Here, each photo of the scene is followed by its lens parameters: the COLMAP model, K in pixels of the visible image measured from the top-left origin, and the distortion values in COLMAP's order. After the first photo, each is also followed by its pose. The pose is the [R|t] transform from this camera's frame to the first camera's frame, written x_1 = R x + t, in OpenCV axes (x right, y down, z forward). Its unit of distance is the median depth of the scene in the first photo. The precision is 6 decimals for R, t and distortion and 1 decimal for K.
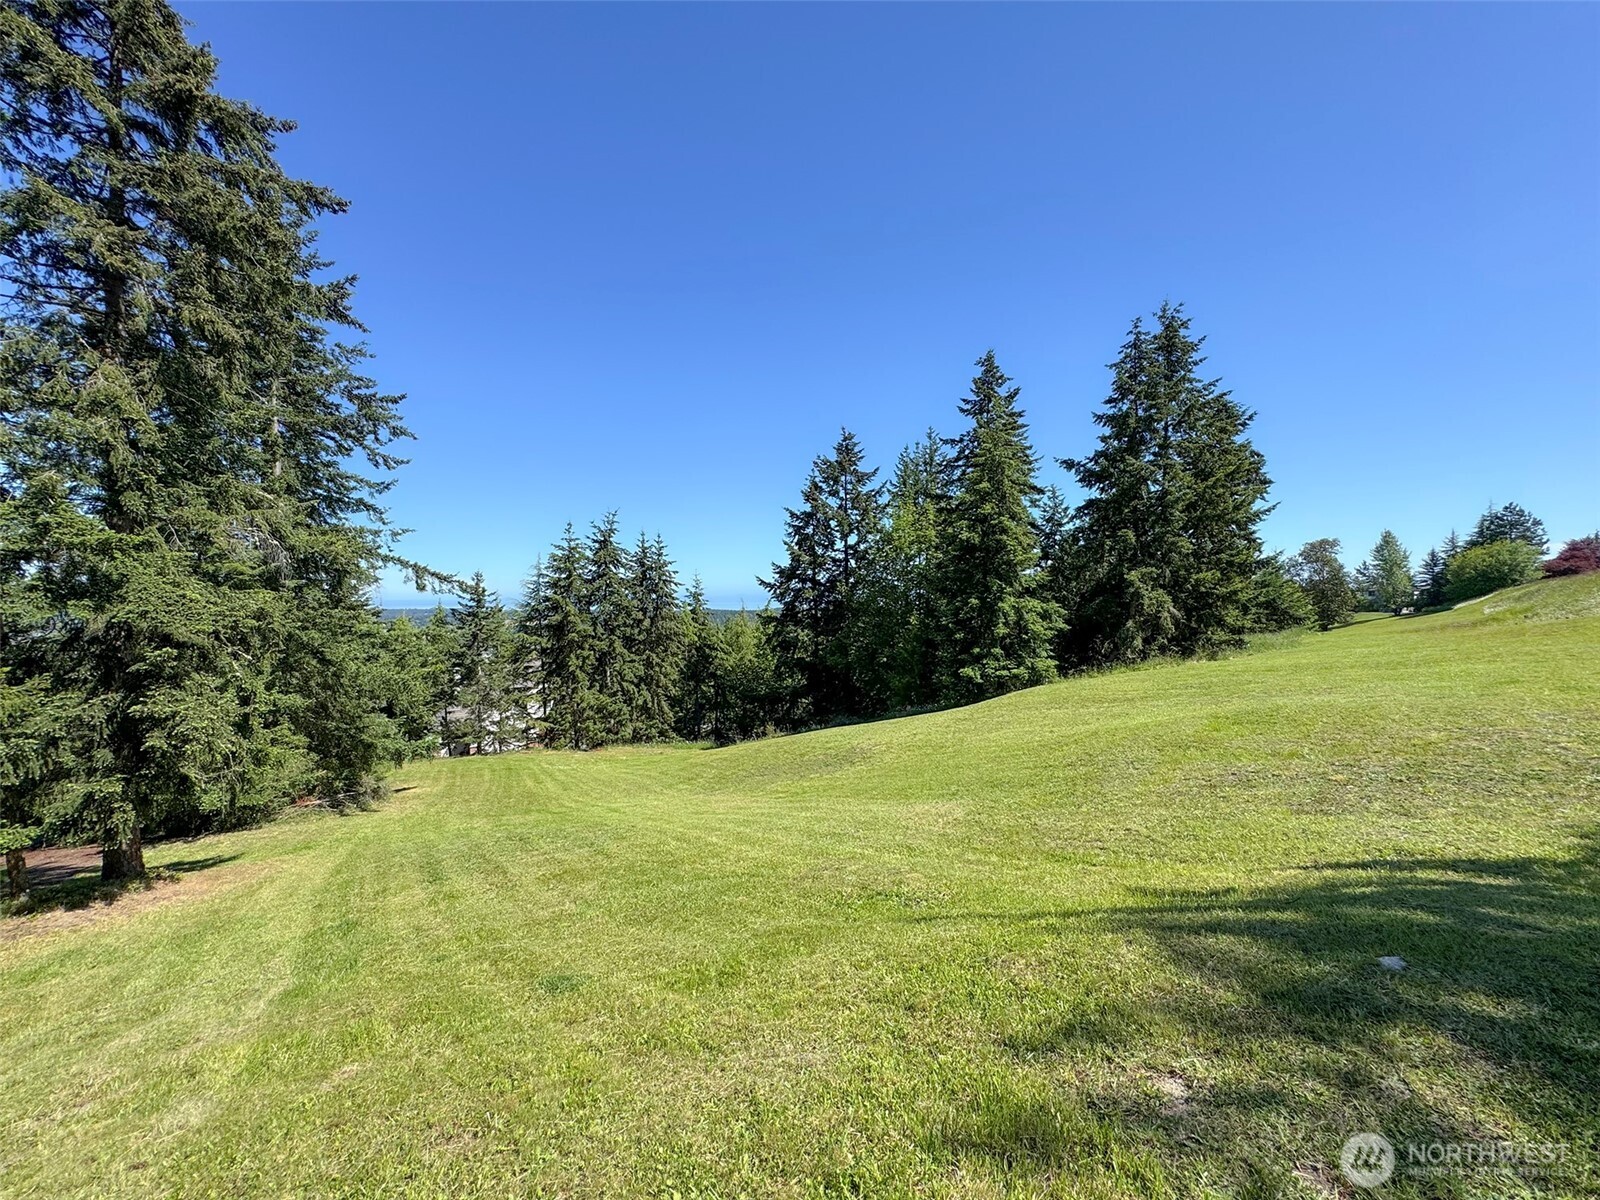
lens RADIAL K [[635.4, 0, 797.4], [0, 635.4, 600.1], [0, 0, 1]] dist [-0.000923, -0.000246]
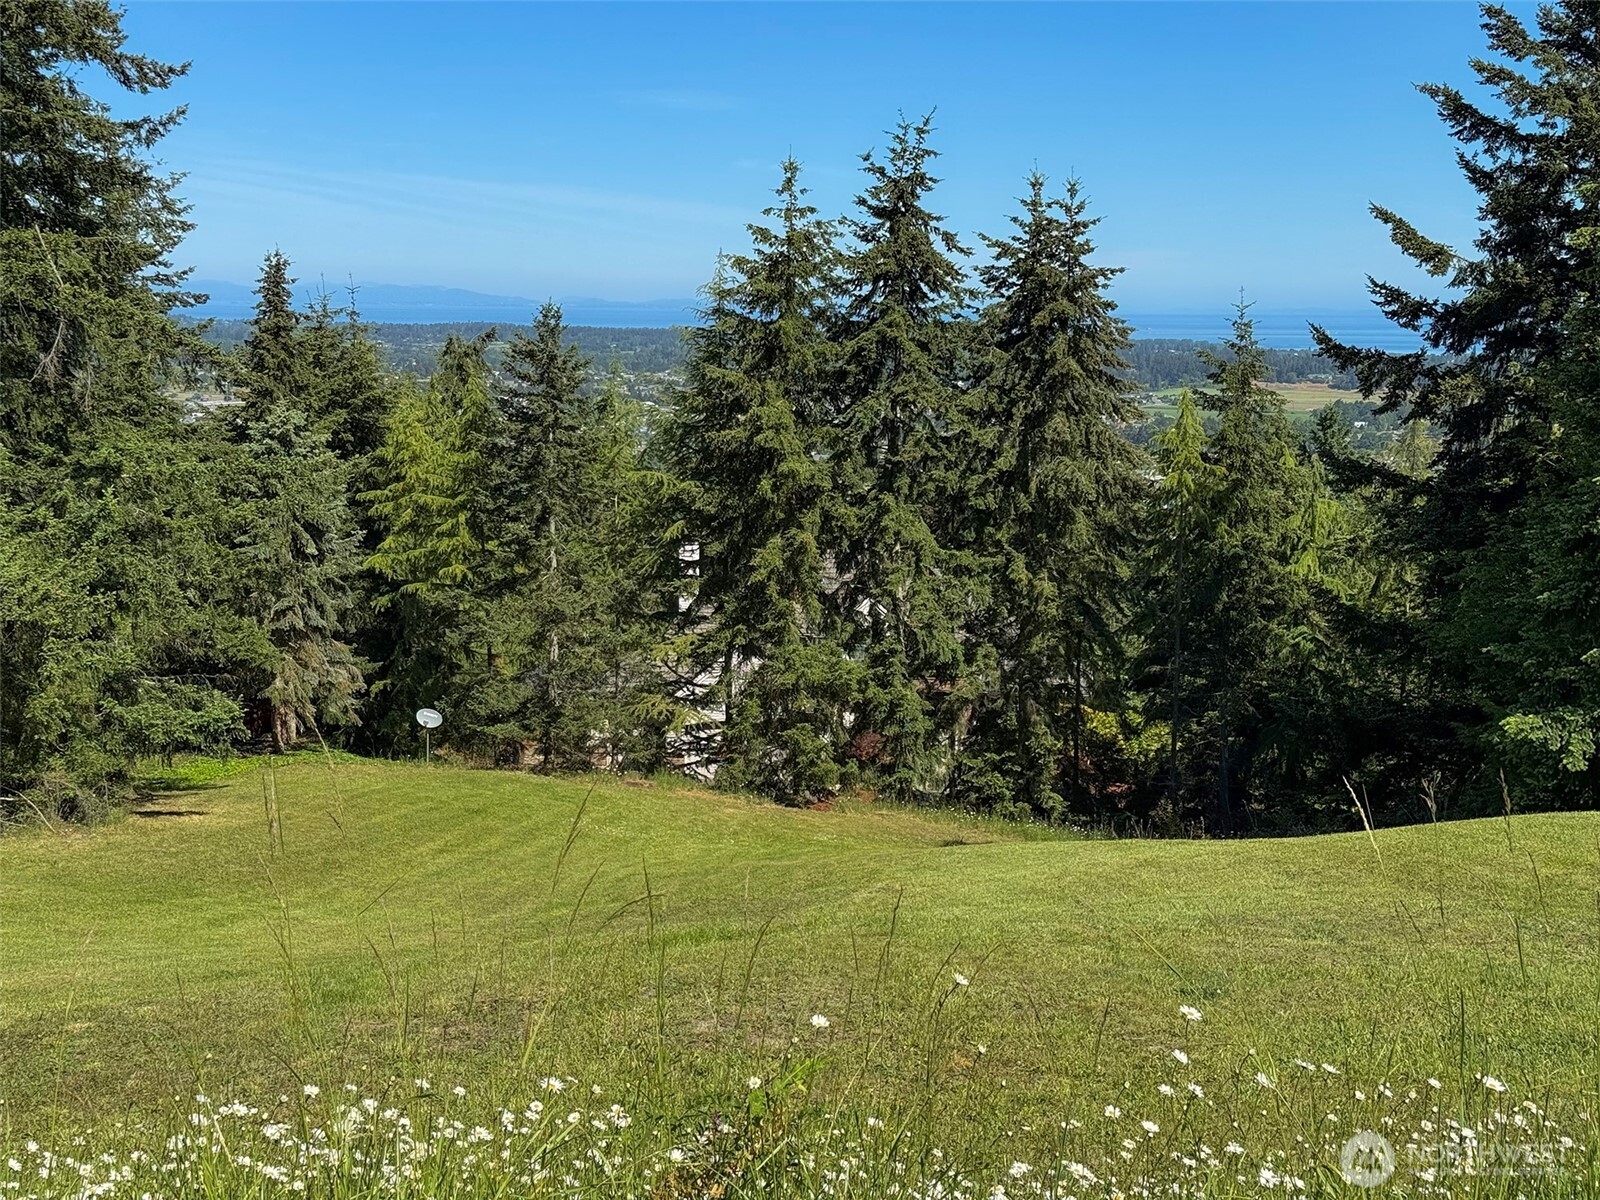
lens RADIAL K [[2222.4, 0, 799.7], [0, 2222.4, 609.1], [0, 0, 1]] dist [0.154848, -0.254354]
pose [[0.790729, 0.102061, -0.603599, 0.408929], [-0.024225, 0.990449, 0.135737, -0.044525], [0.611687, -0.092709, 0.785649, 0.013201]]
